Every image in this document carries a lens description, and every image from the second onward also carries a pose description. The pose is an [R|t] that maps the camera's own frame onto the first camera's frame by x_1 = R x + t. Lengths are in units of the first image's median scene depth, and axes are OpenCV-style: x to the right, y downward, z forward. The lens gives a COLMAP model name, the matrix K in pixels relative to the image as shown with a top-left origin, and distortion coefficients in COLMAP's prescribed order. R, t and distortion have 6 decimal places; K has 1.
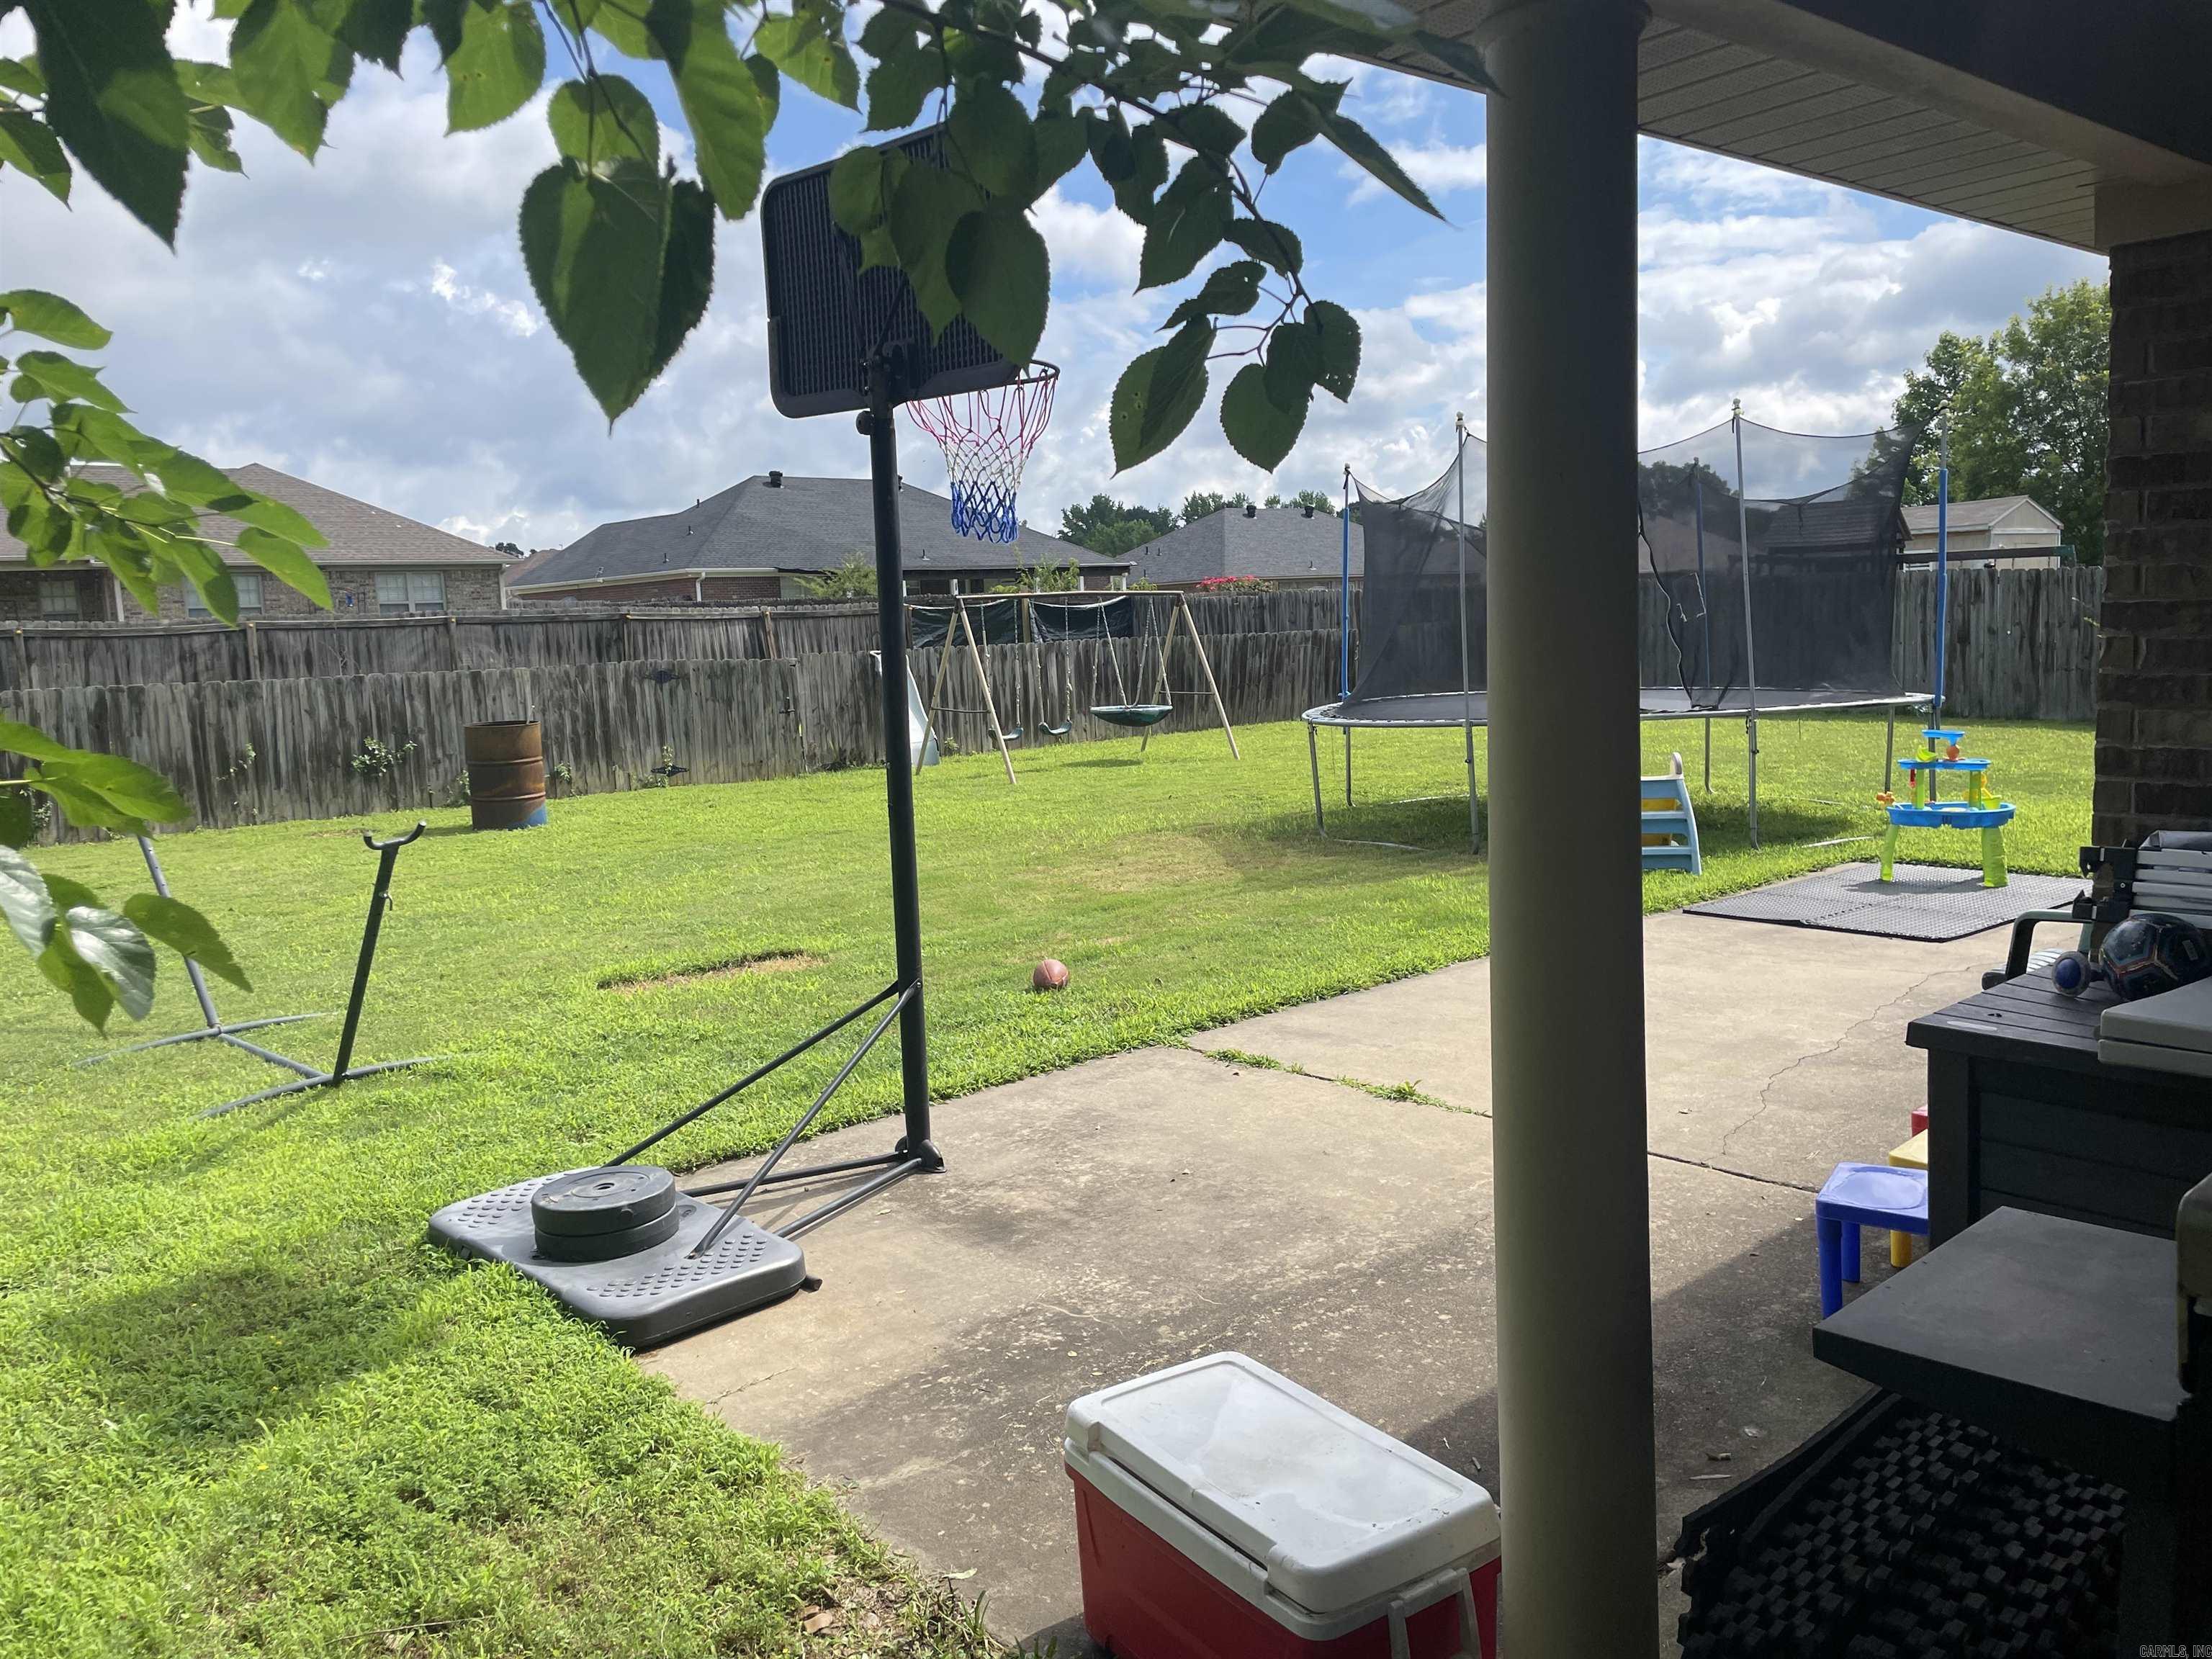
lens RADIAL K [[1696.6, 0, 1106.7], [0, 1696.6, 823.9], [0, 0, 1]] dist [0.102034, -0.092342]
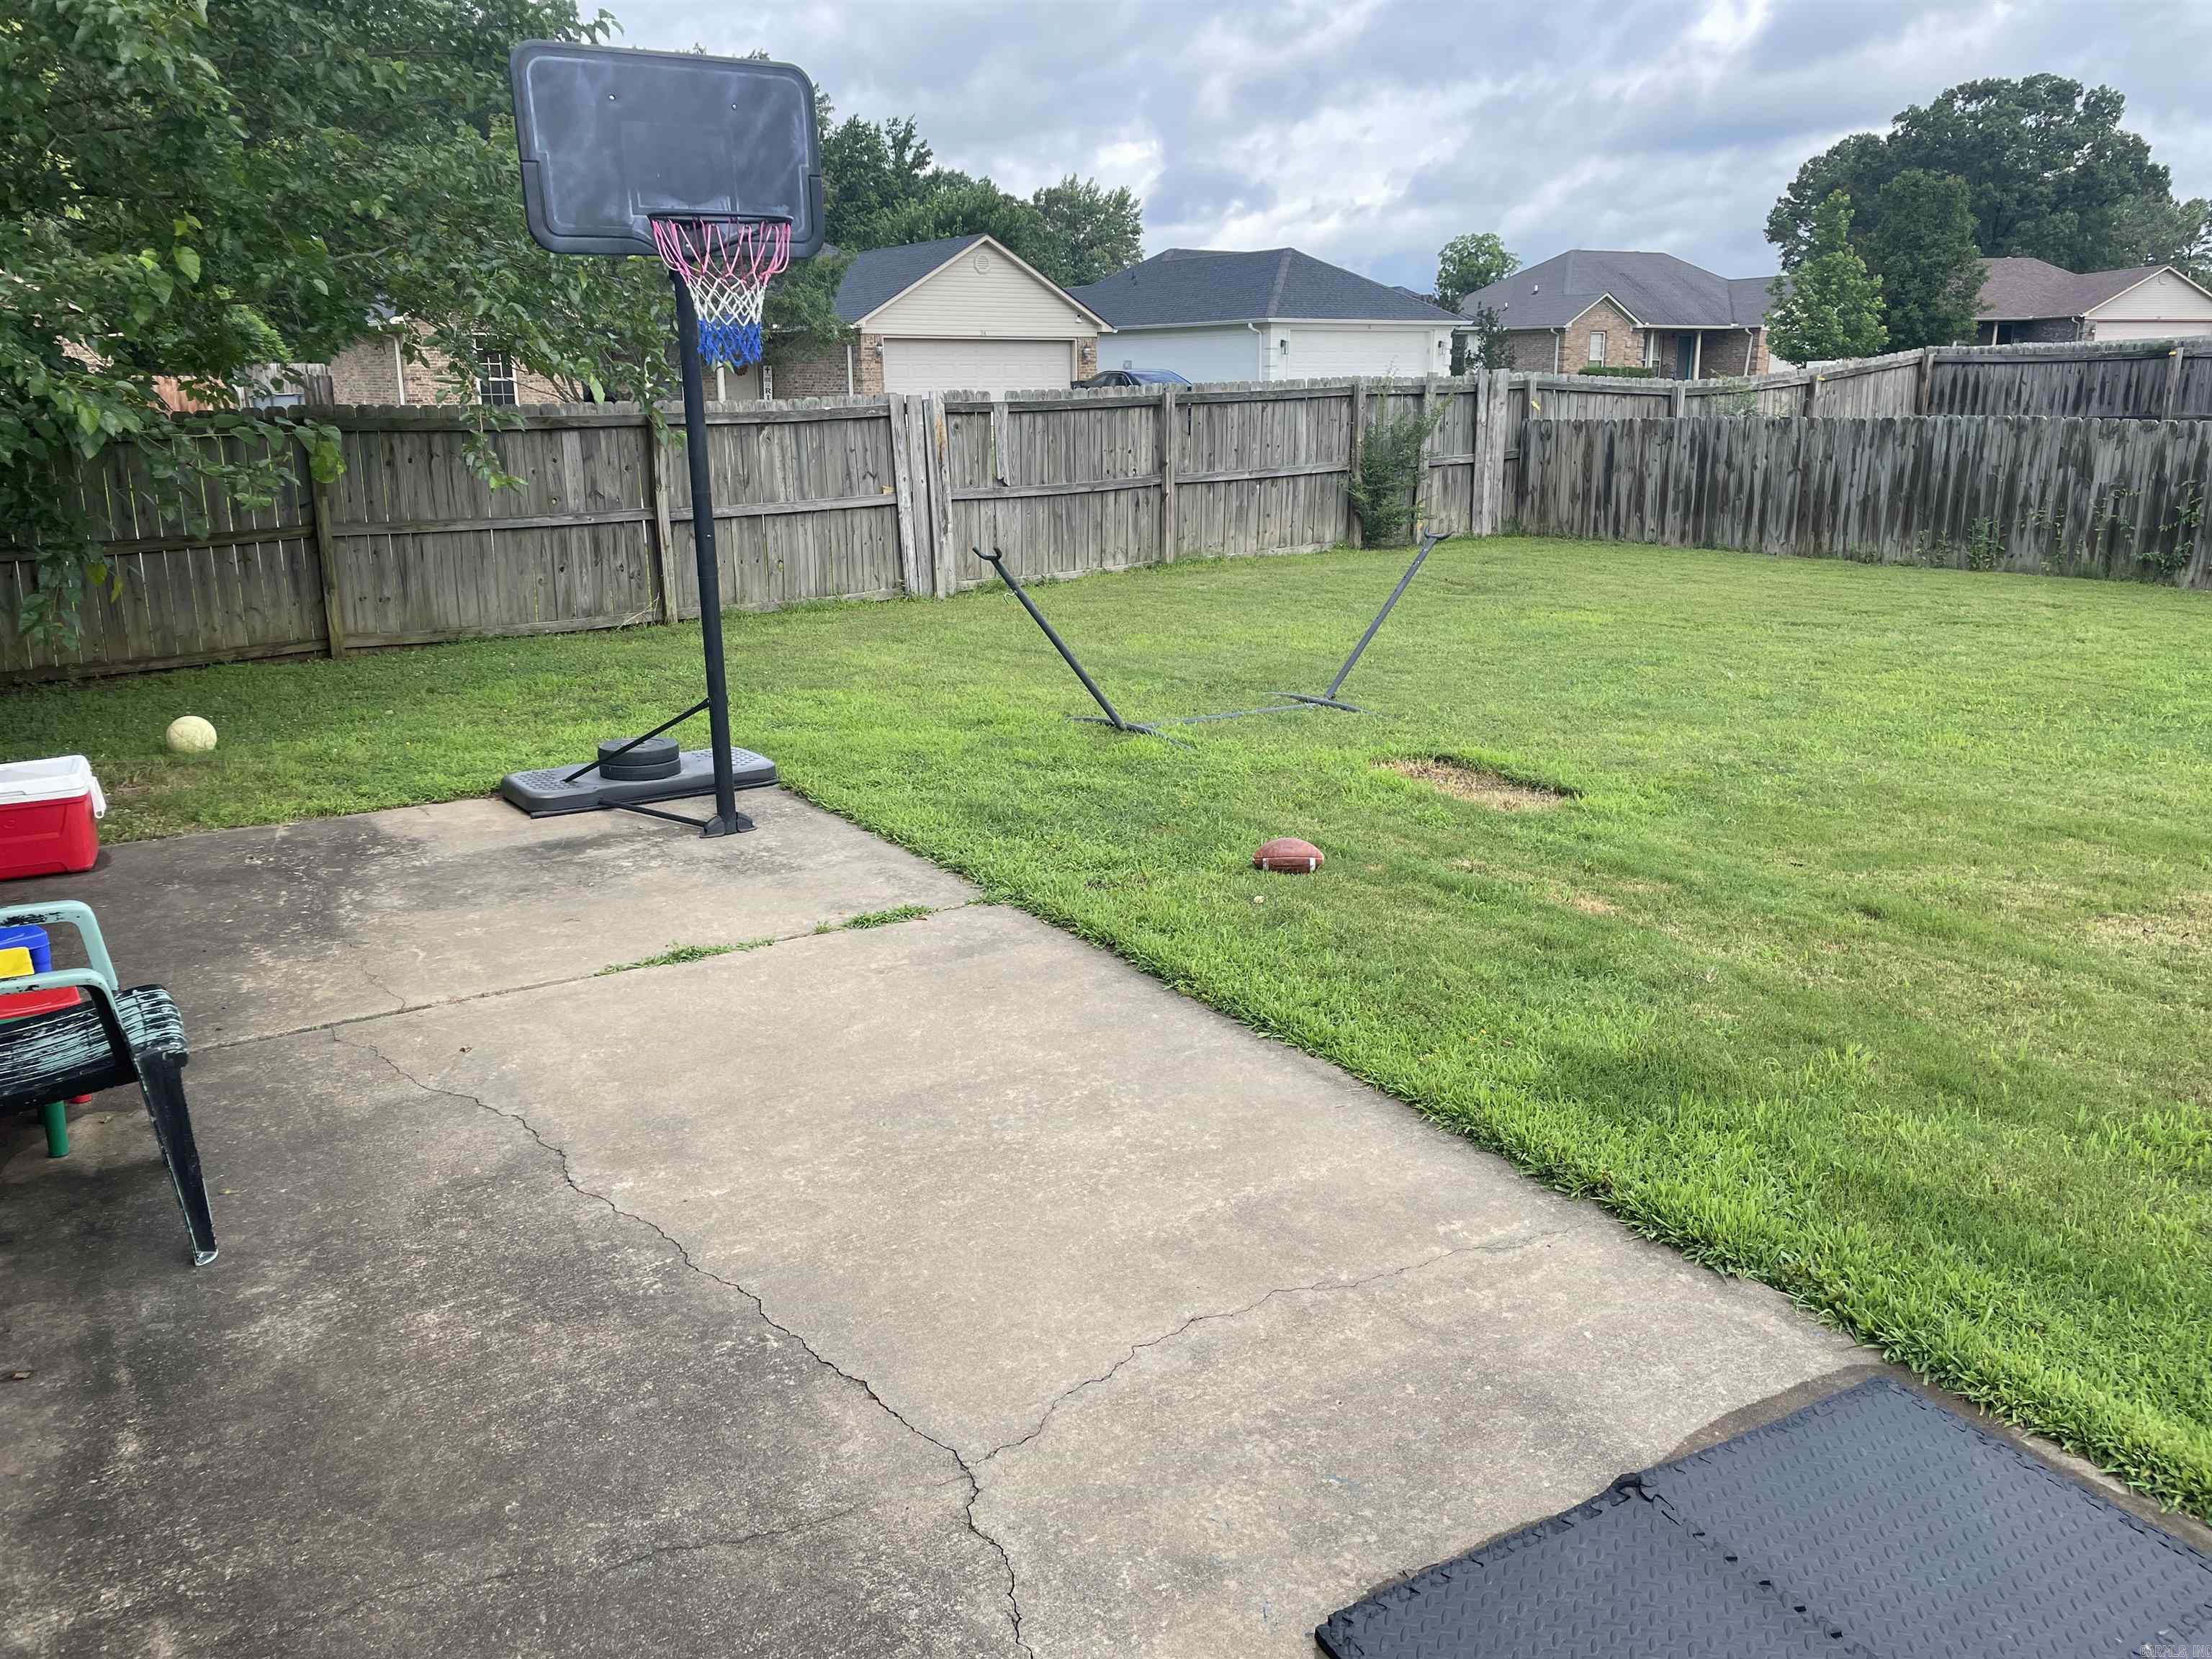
lens RADIAL K [[1696.6, 0, 1106.7], [0, 1696.6, 823.9], [0, 0, 1]] dist [0.102034, -0.092342]
pose [[-0.195262, 0.293091, -0.935933, 0.177026], [-0.064729, 0.948370, 0.310490, -0.041120], [0.978613, 0.121209, -0.166210, 0.238180]]
